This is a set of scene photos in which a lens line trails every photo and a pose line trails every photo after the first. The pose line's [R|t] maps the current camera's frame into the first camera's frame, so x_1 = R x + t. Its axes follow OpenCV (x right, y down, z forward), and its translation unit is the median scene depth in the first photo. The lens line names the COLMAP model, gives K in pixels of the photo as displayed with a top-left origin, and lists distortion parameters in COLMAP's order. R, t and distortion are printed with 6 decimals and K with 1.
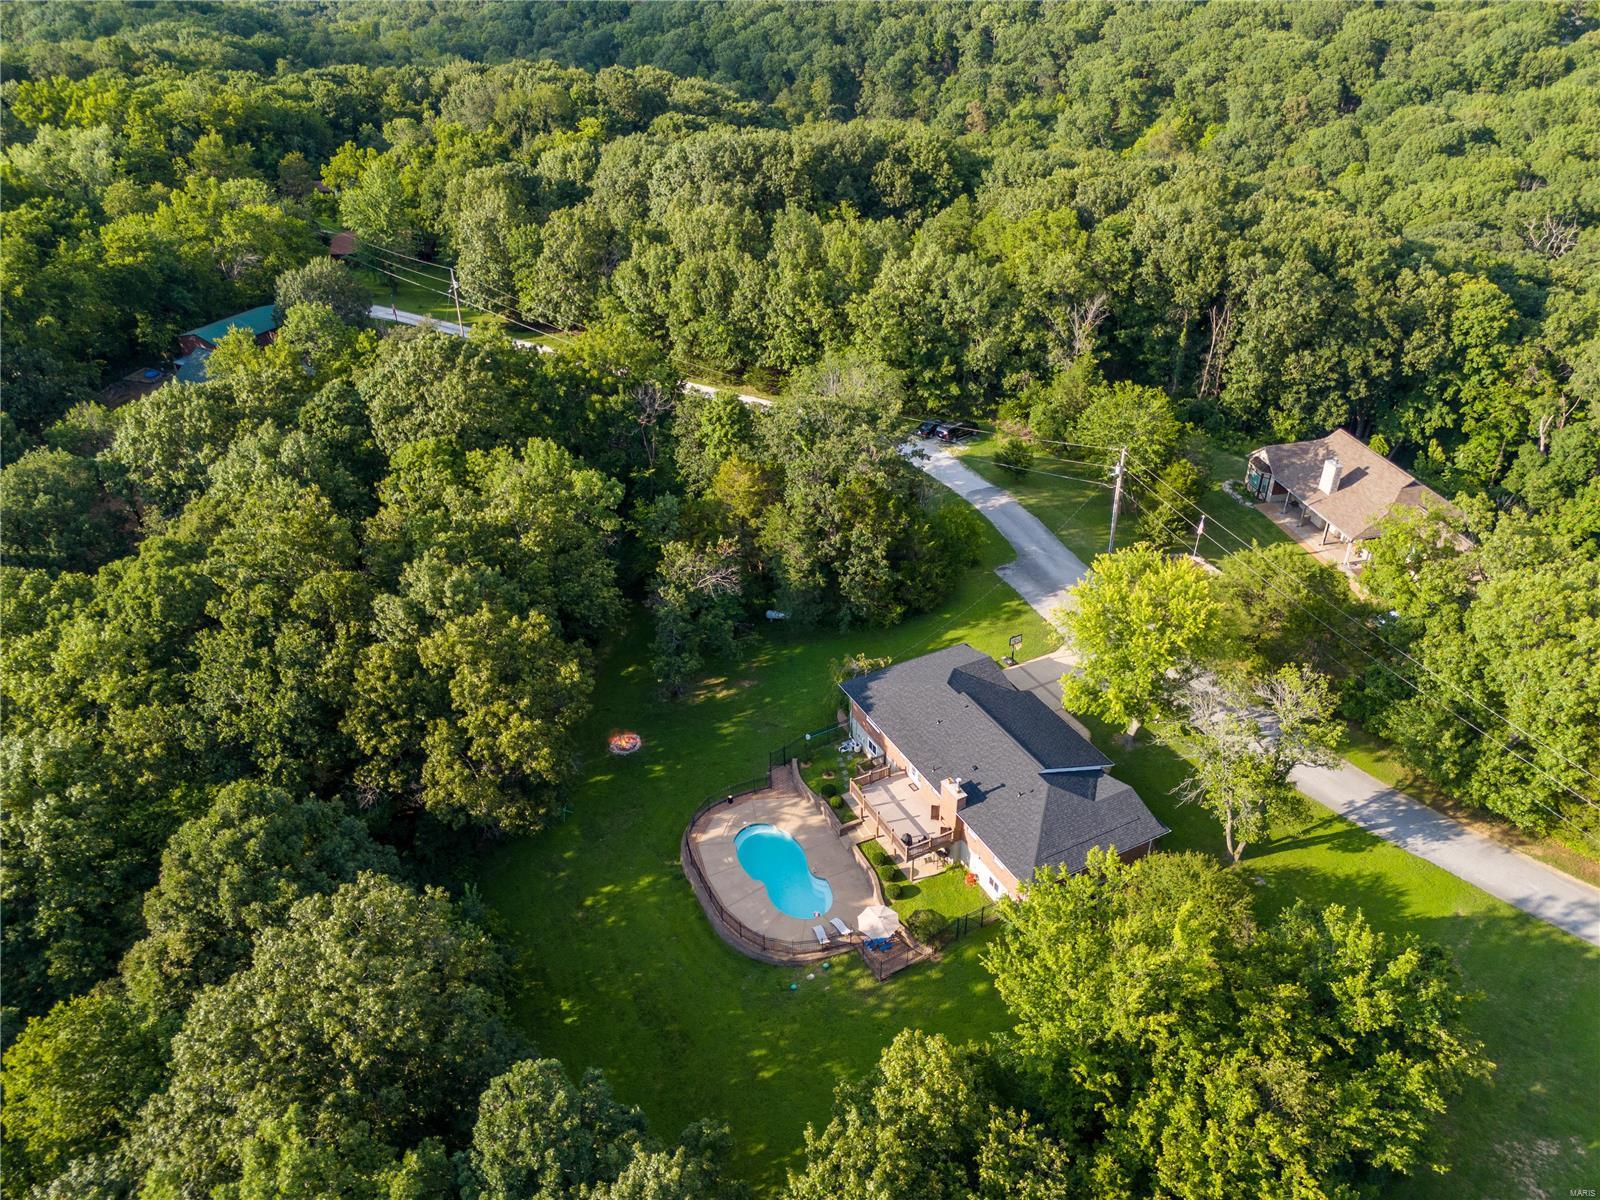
lens RADIAL K [[1089.7, 0, 785.7], [0, 1089.7, 595.8], [0, 0, 1]] dist [0.072881, -0.065668]
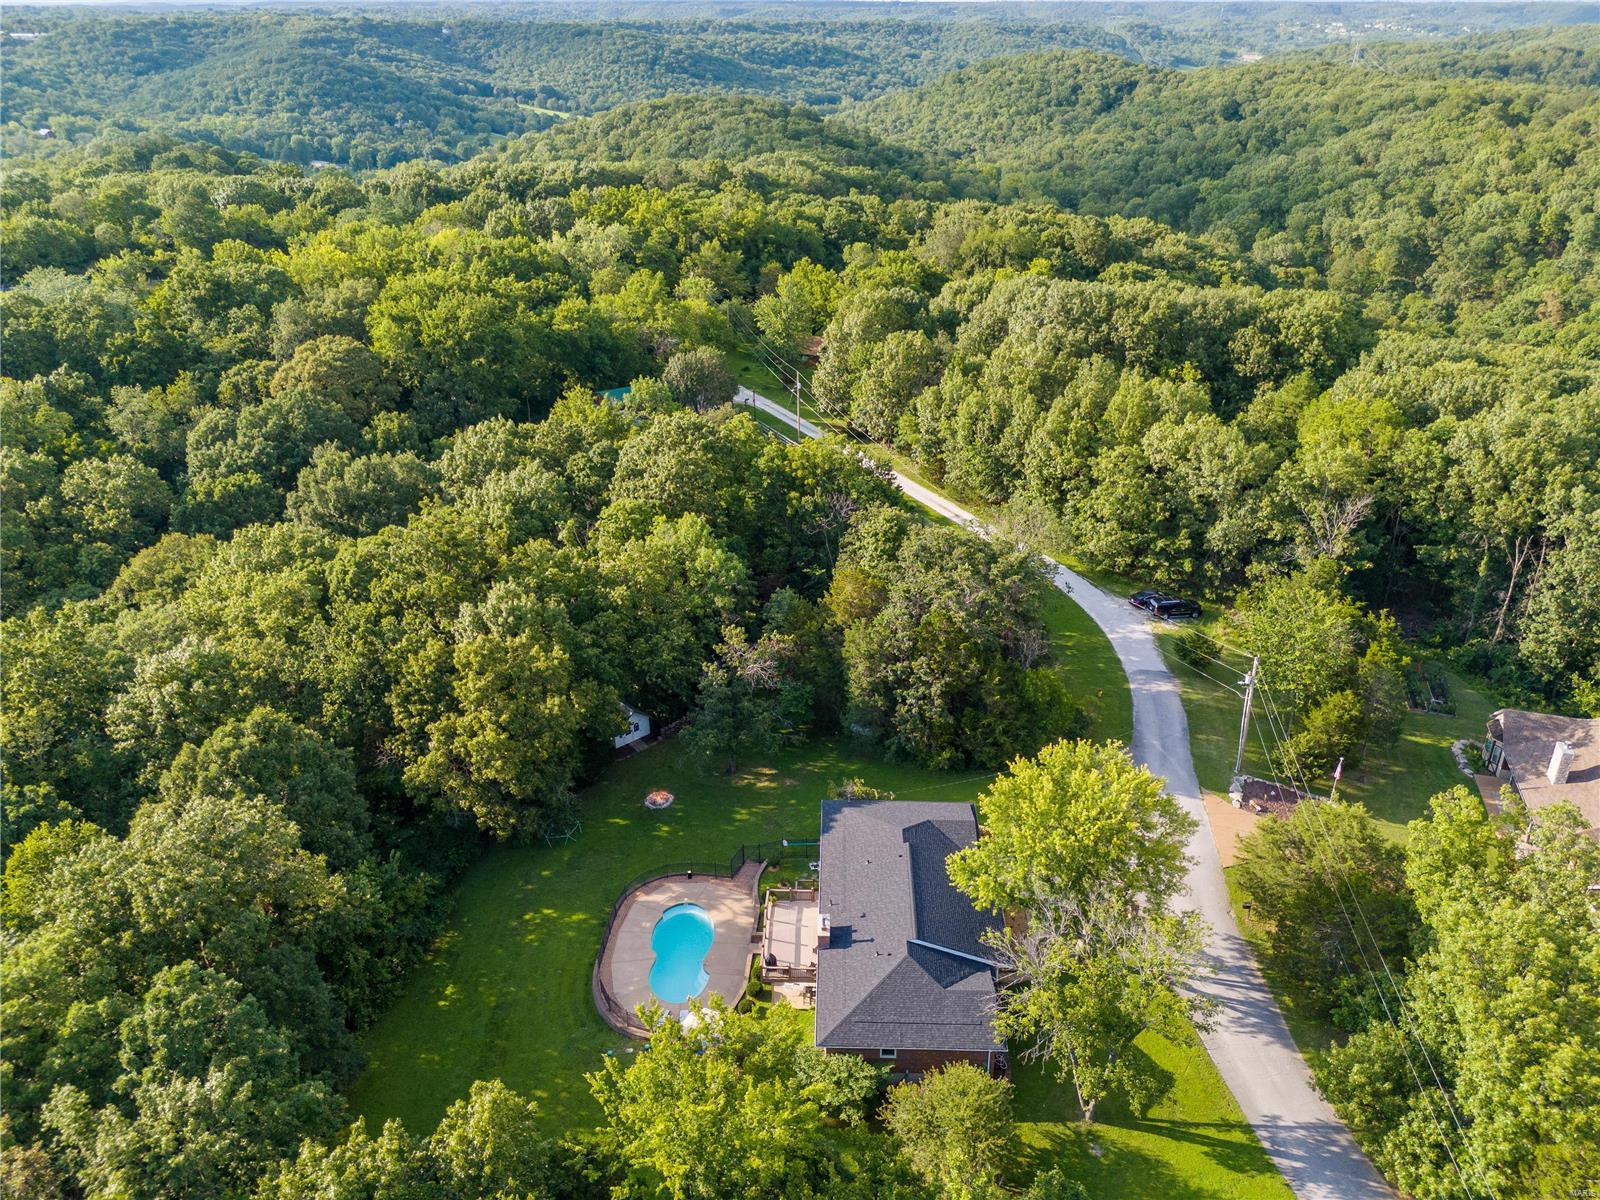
lens RADIAL K [[1089.7, 0, 785.7], [0, 1089.7, 595.8], [0, 0, 1]] dist [0.072881, -0.065668]
pose [[0.884792, 0.230340, -0.405076, 0.245309], [-0.273094, 0.960675, -0.050235, -0.025350], [0.377576, 0.155071, 0.912902, 0.028062]]
